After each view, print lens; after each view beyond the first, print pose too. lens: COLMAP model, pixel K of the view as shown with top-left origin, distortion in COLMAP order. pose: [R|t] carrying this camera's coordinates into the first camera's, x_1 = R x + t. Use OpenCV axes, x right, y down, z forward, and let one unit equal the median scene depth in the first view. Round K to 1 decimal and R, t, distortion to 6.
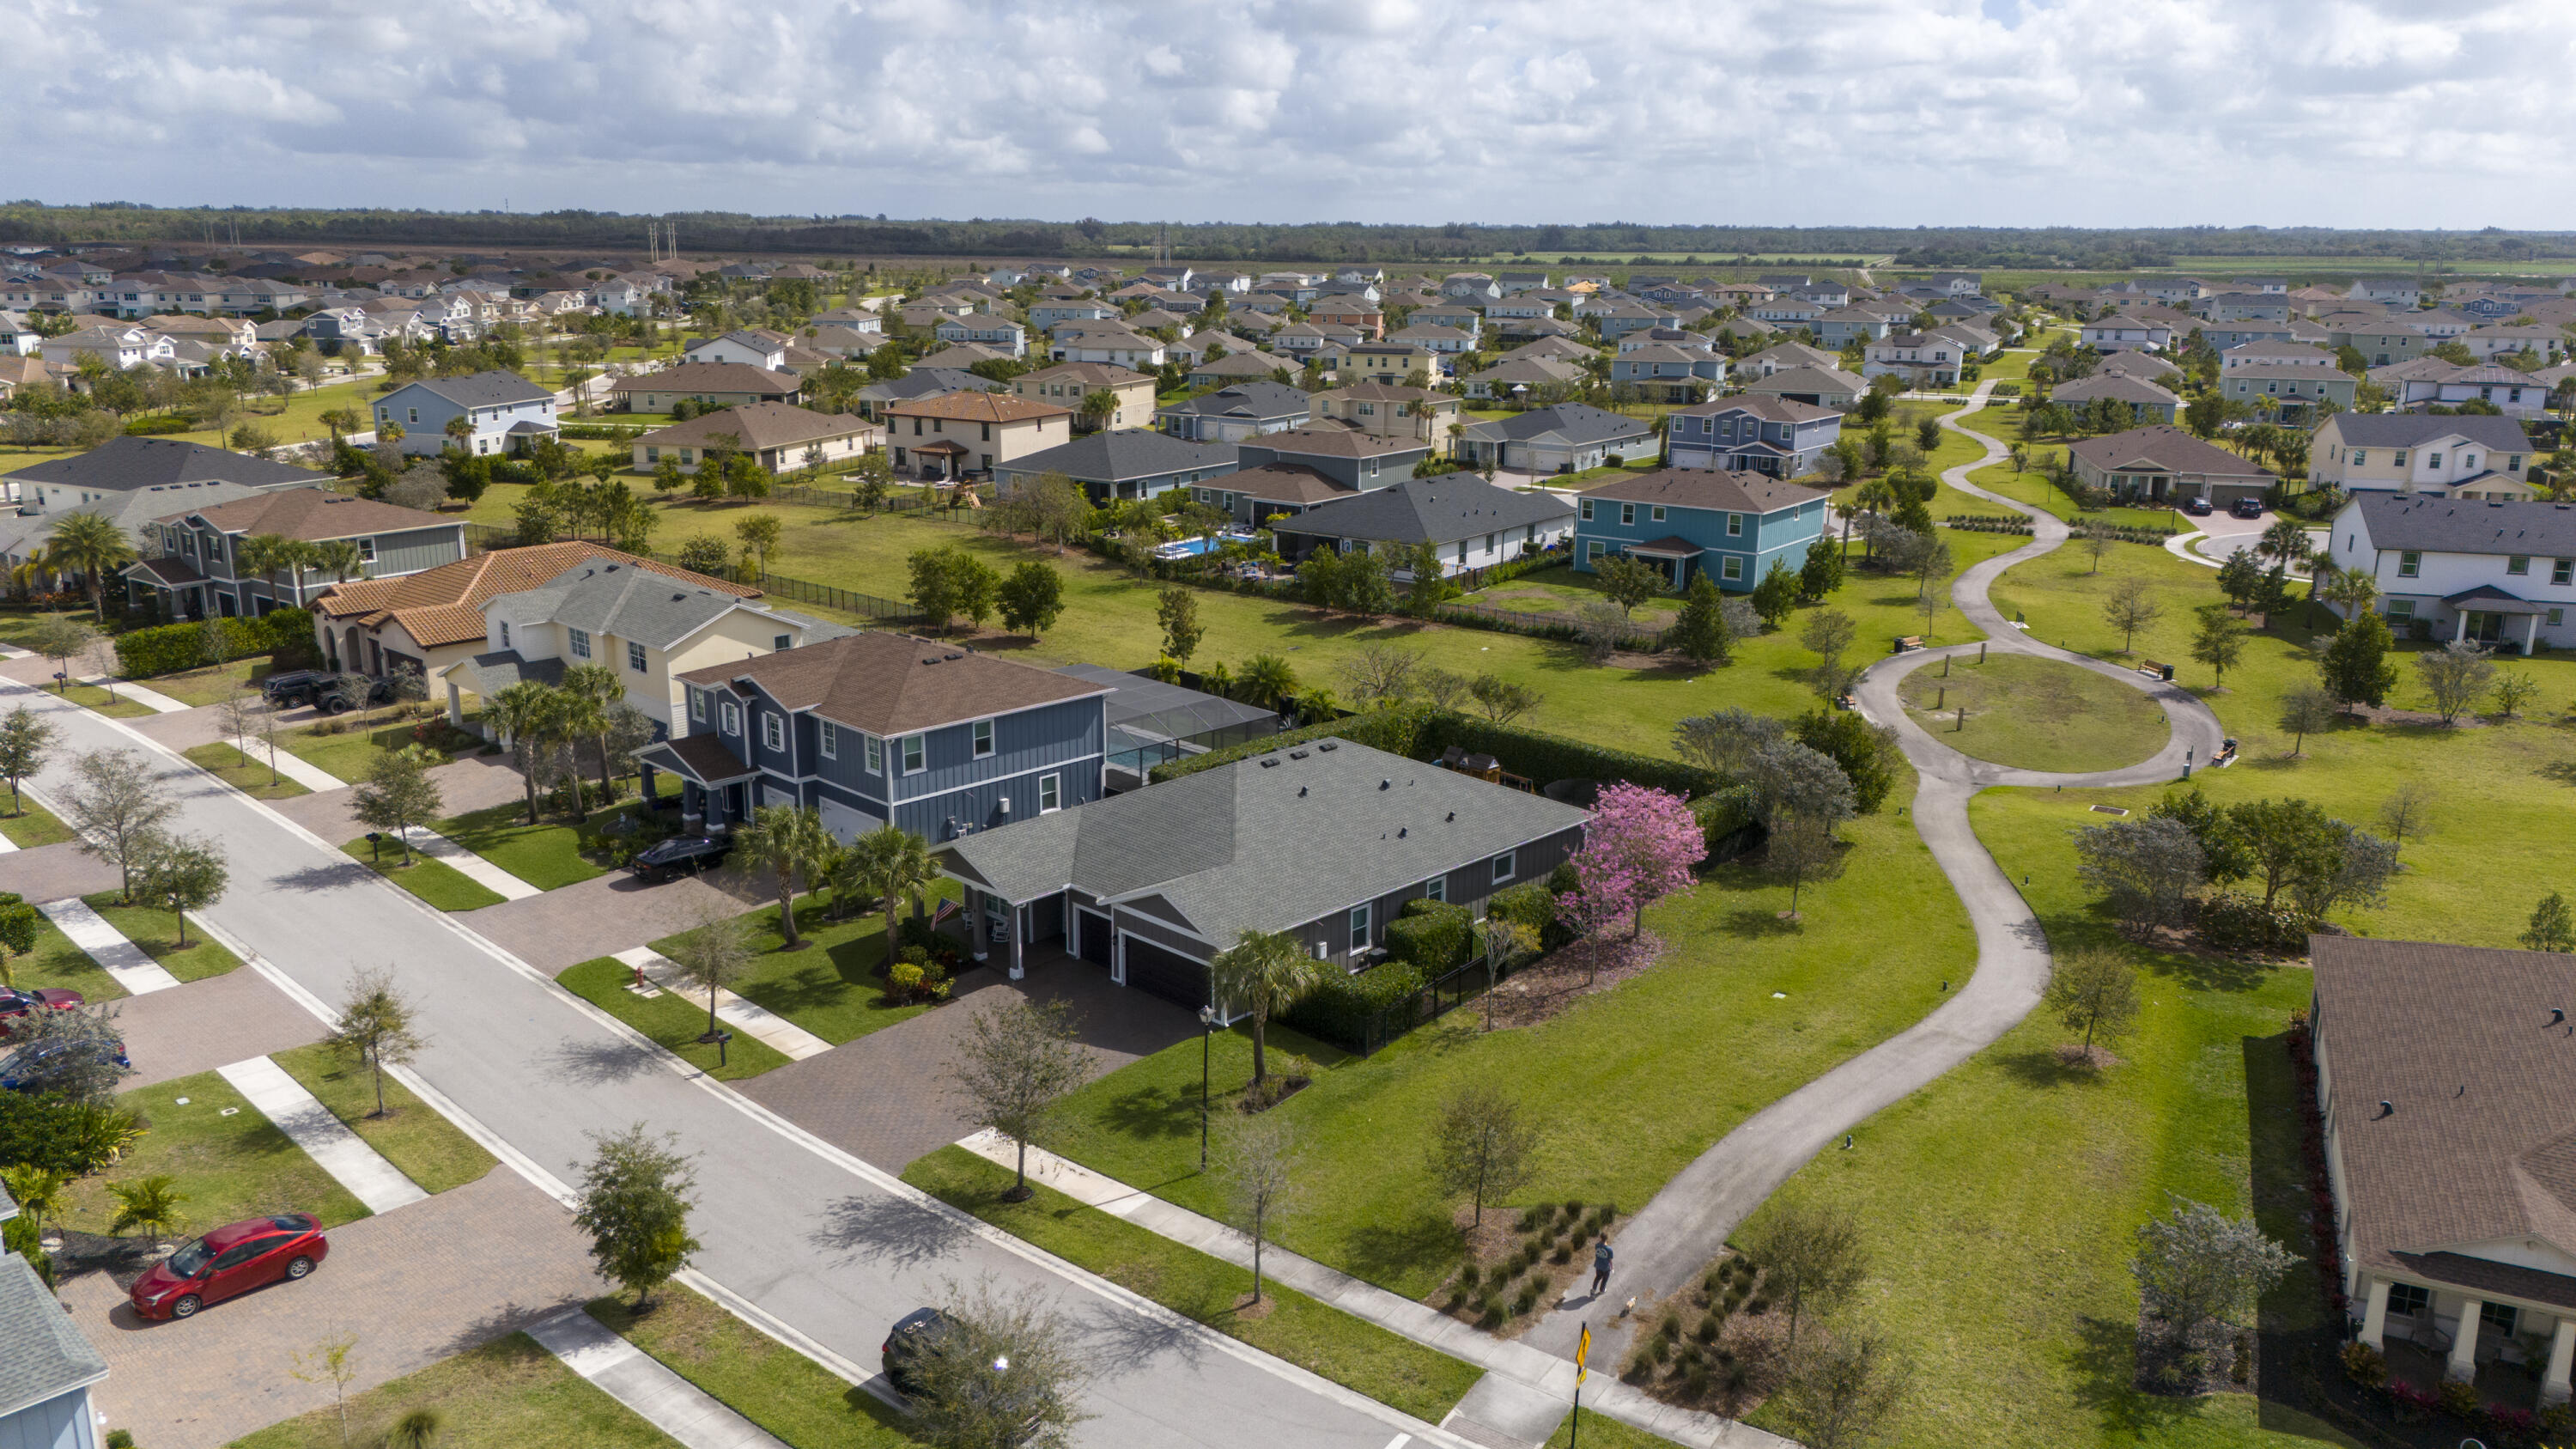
lens RADIAL K [[1885.3, 0, 1290.5], [0, 1885.3, 725.6], [0, 0, 1]] dist [0.082485, -0.084671]
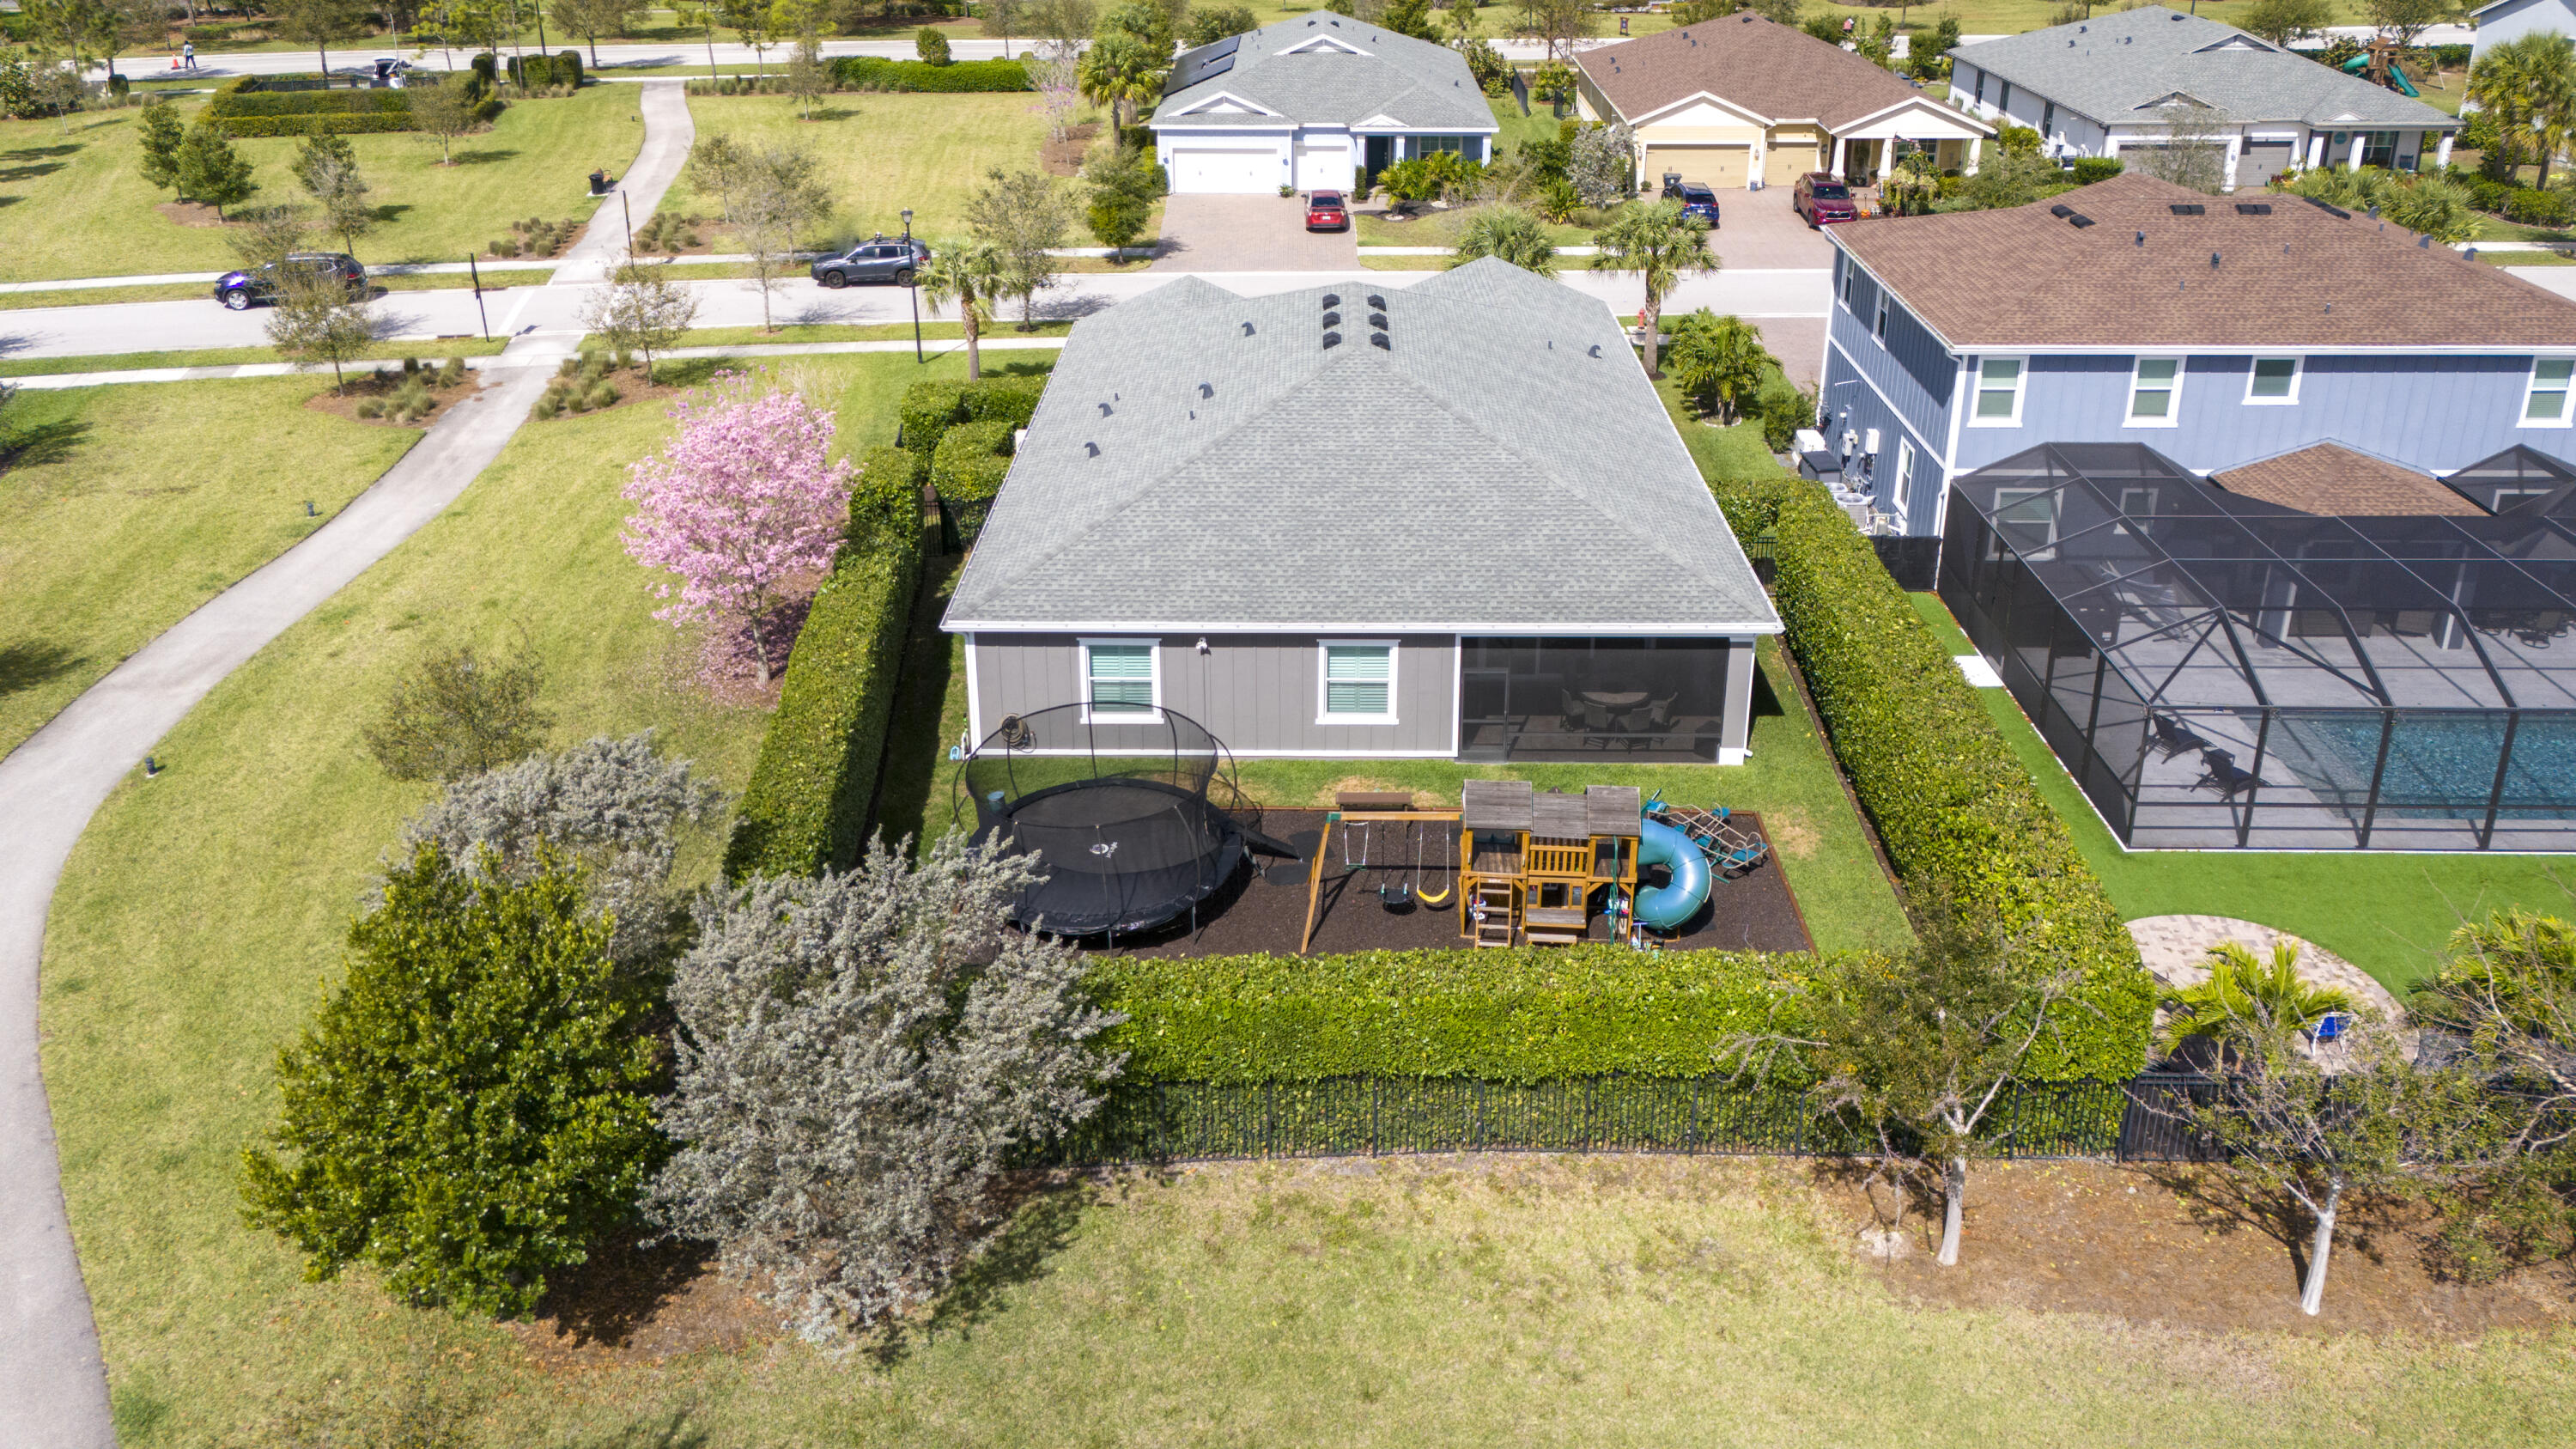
lens RADIAL K [[1923.2, 0, 1325.6], [0, 1923.2, 588.3], [0, 0, 1]] dist [0.052123, -0.002770]
pose [[-0.716201, 0.262151, -0.646786, 0.435664], [-0.190113, 0.818434, 0.542238, -0.251087], [0.671501, 0.511314, -0.536325, 1.439636]]
